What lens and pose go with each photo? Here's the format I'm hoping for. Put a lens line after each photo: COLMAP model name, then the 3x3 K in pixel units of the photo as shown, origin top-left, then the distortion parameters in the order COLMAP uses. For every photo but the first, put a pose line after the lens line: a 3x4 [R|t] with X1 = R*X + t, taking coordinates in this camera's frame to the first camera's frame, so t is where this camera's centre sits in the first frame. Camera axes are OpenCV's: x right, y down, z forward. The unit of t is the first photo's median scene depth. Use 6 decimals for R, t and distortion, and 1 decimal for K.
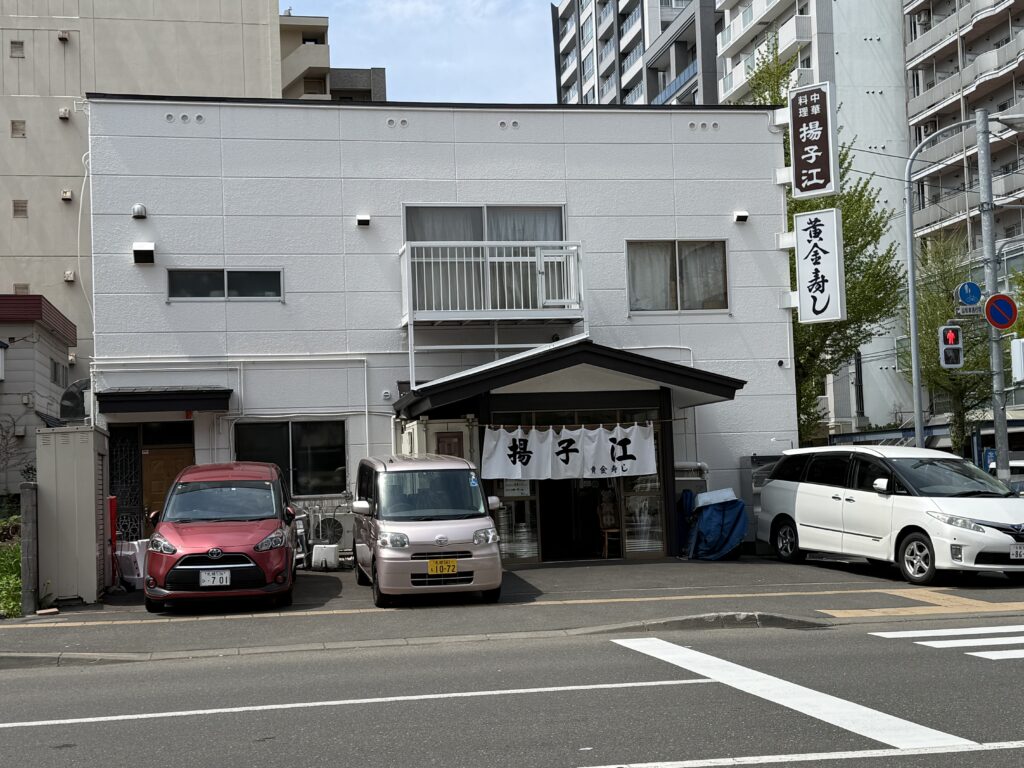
lens RADIAL K [[1395.0, 0, 514.1], [0, 1395.0, 384.8], [0, 0, 1]] dist [0.147396, 0.000000]
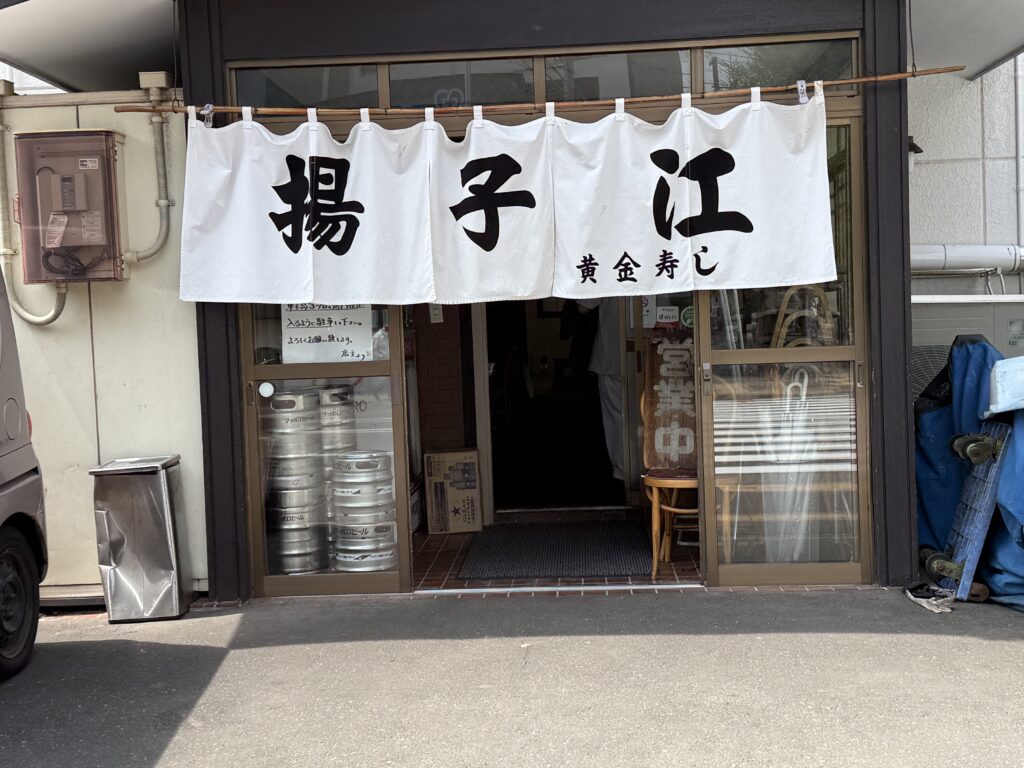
lens RADIAL K [[1395.0, 0, 508.4], [0, 1395.0, 377.8], [0, 0, 1]] dist [0.147396, 0.000000]
pose [[0.967102, 0.014514, -0.253976, 0.111432], [0.017218, 0.992347, 0.122275, 0.048195], [0.253807, -0.122625, 0.959450, 0.730140]]
